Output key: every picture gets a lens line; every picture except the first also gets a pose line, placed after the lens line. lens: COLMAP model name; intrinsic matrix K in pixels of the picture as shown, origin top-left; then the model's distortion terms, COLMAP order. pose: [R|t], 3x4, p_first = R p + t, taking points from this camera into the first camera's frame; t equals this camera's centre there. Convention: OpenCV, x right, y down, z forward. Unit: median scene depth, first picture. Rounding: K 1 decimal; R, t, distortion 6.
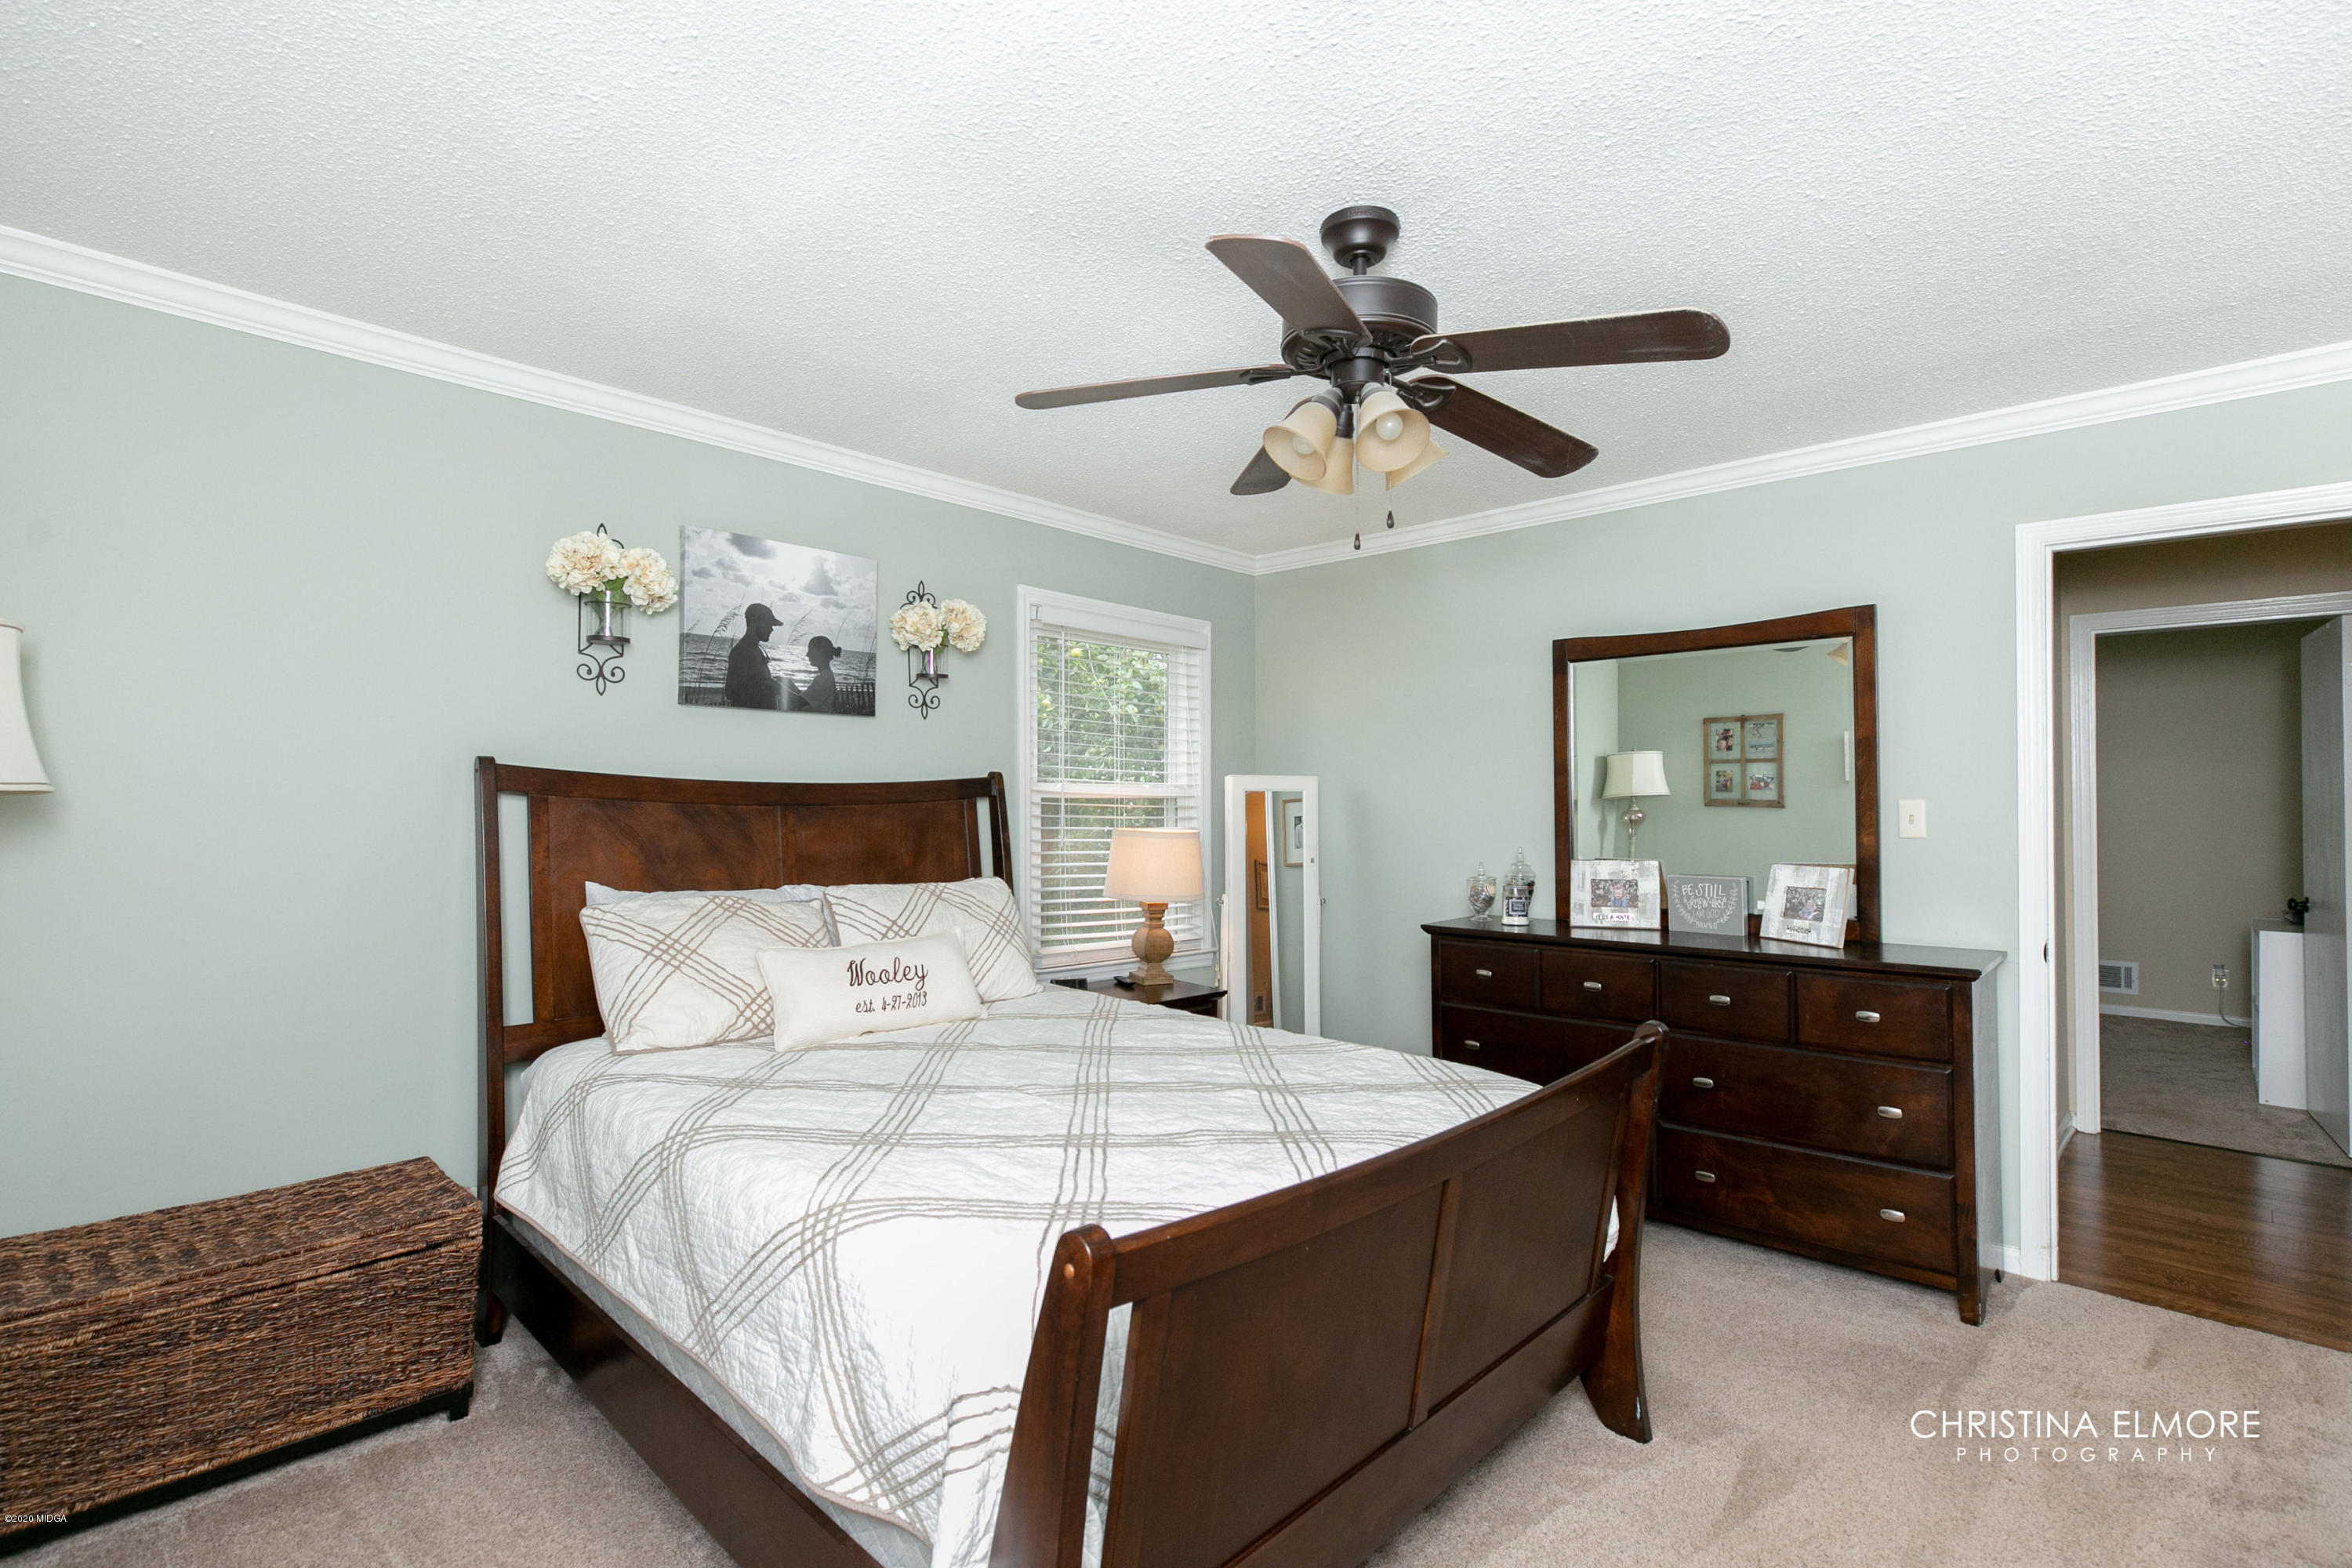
lens RADIAL K [[1111.0, 0, 1173.9], [0, 1111.0, 797.0], [0, 0, 1]] dist [-0.001345, -0.000184]
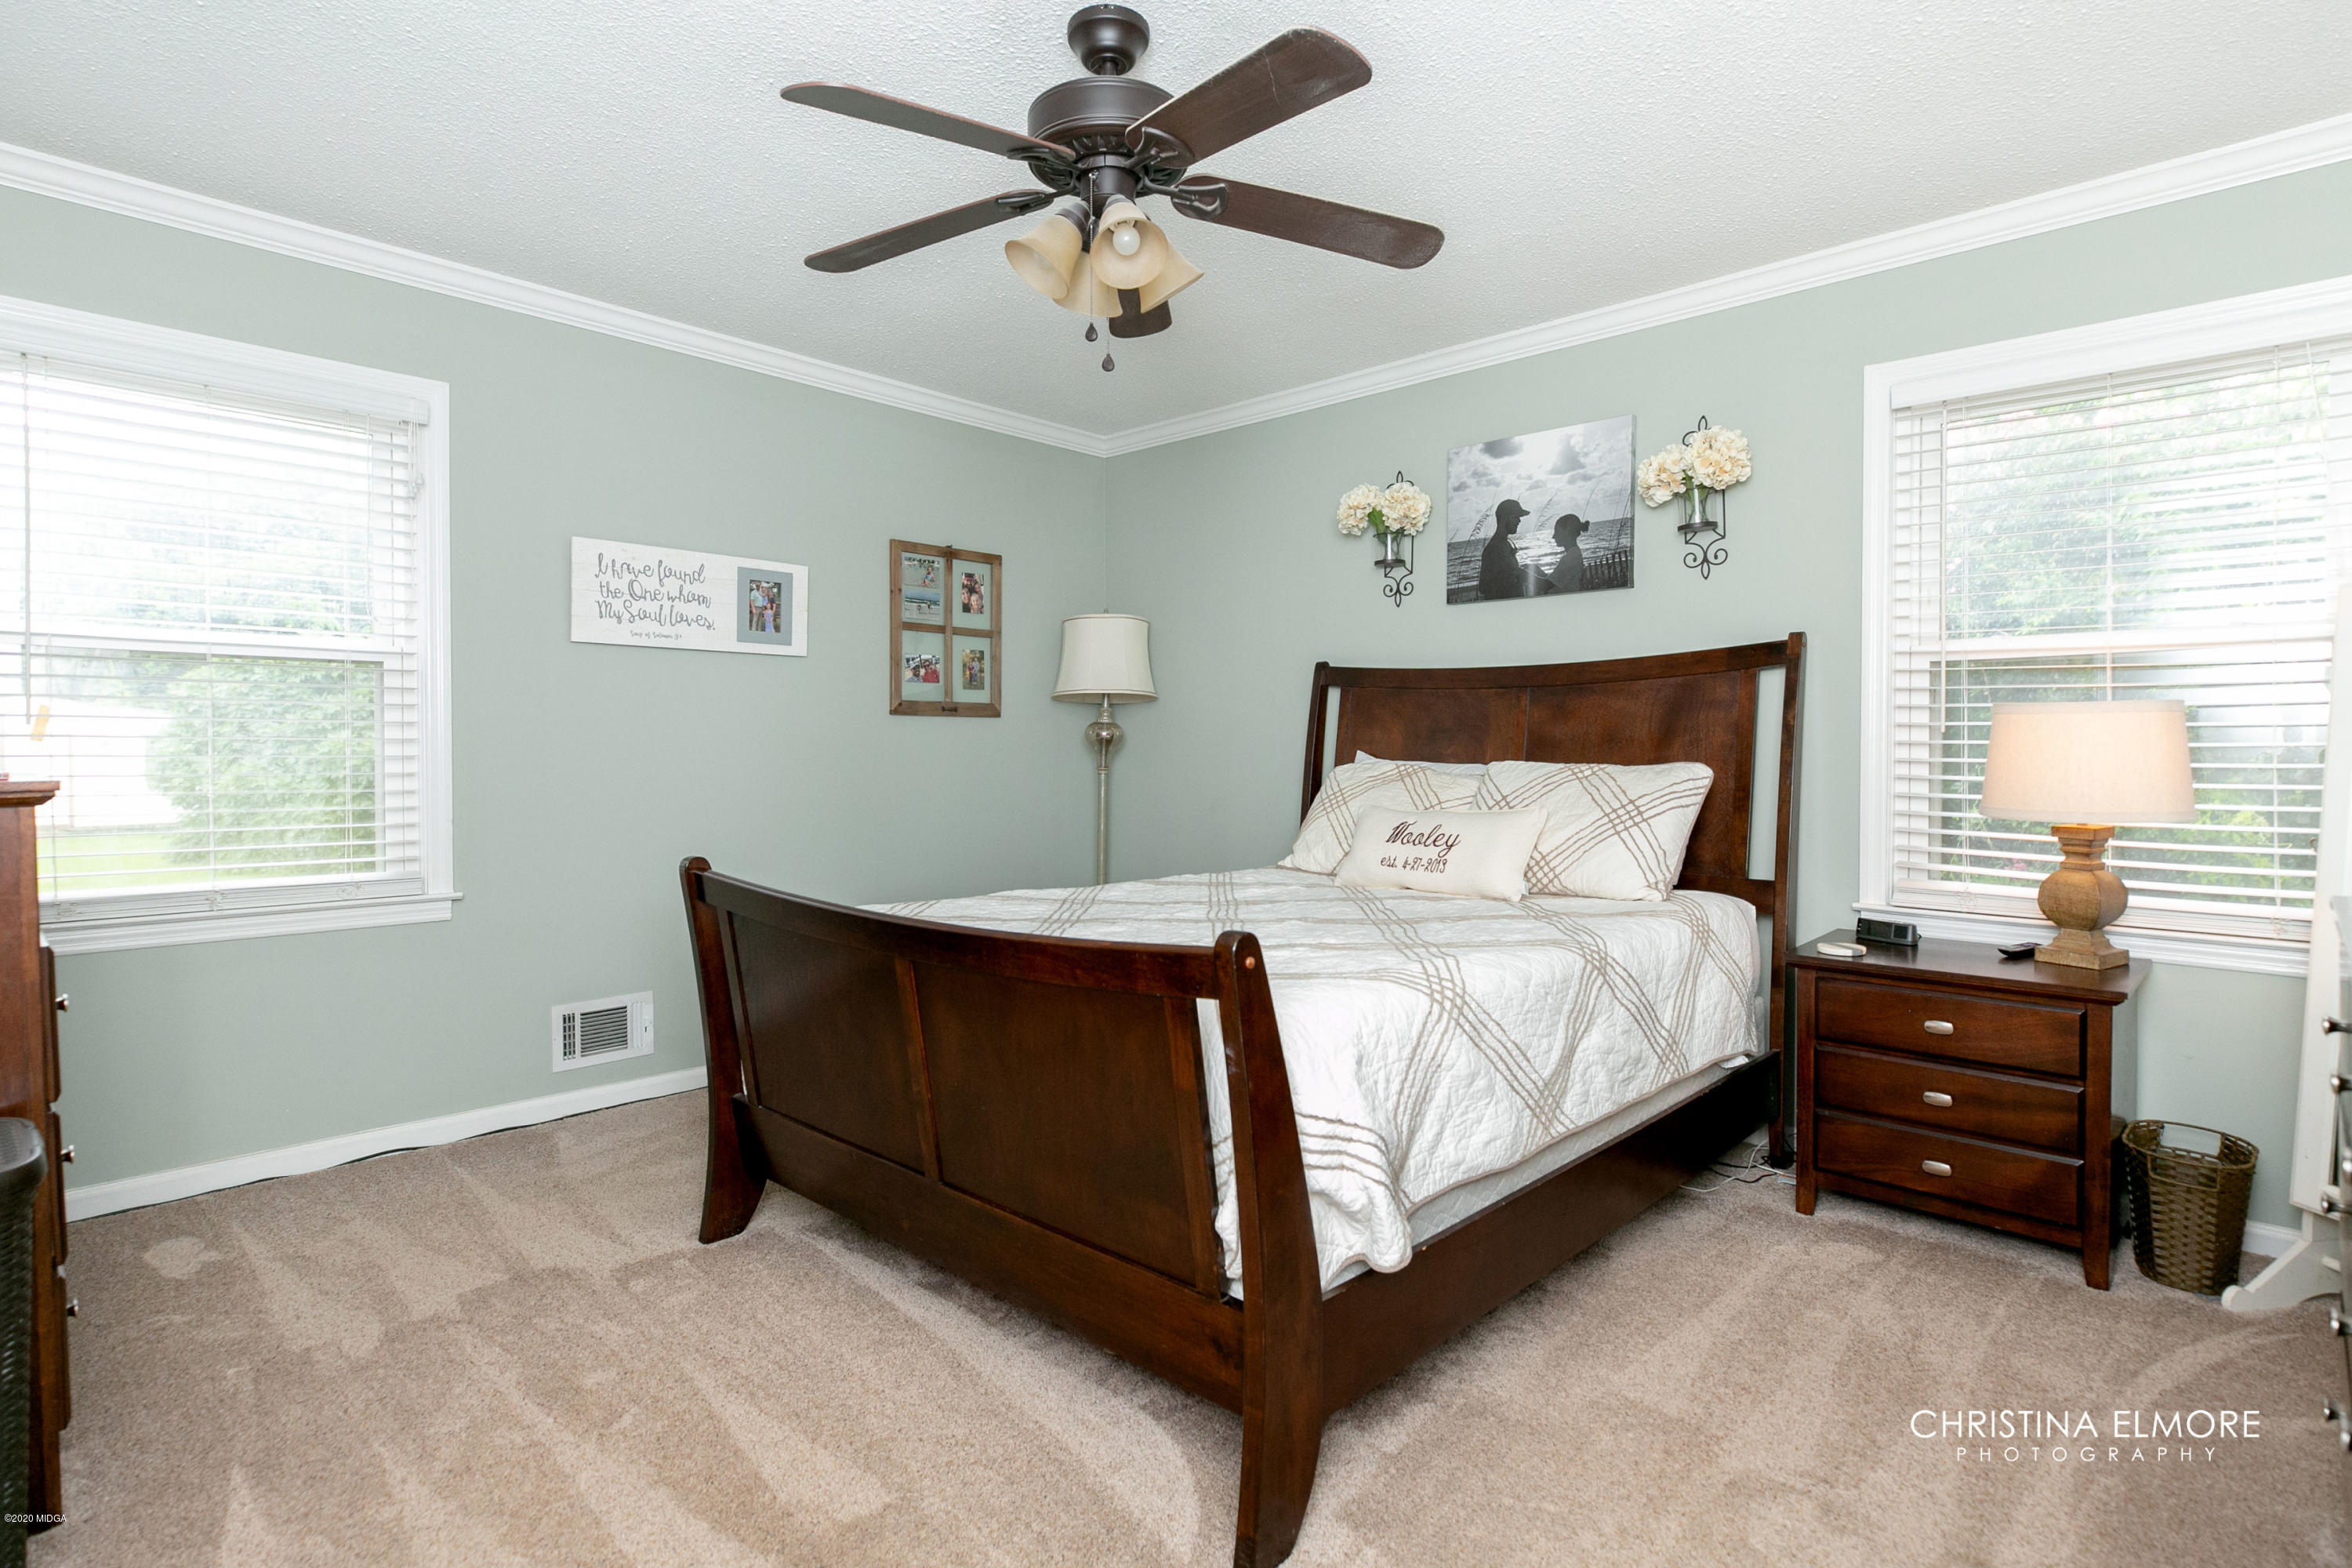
lens RADIAL K [[1186.4, 0, 1175.1], [0, 1186.4, 781.7], [0, 0, 1]] dist [0.001611, 0.000189]
pose [[-0.009460, 0.021363, -0.999727, 0.730806], [0.001303, 0.999771, 0.021351, 0.068241], [0.999954, -0.001101, -0.009486, 0.647969]]
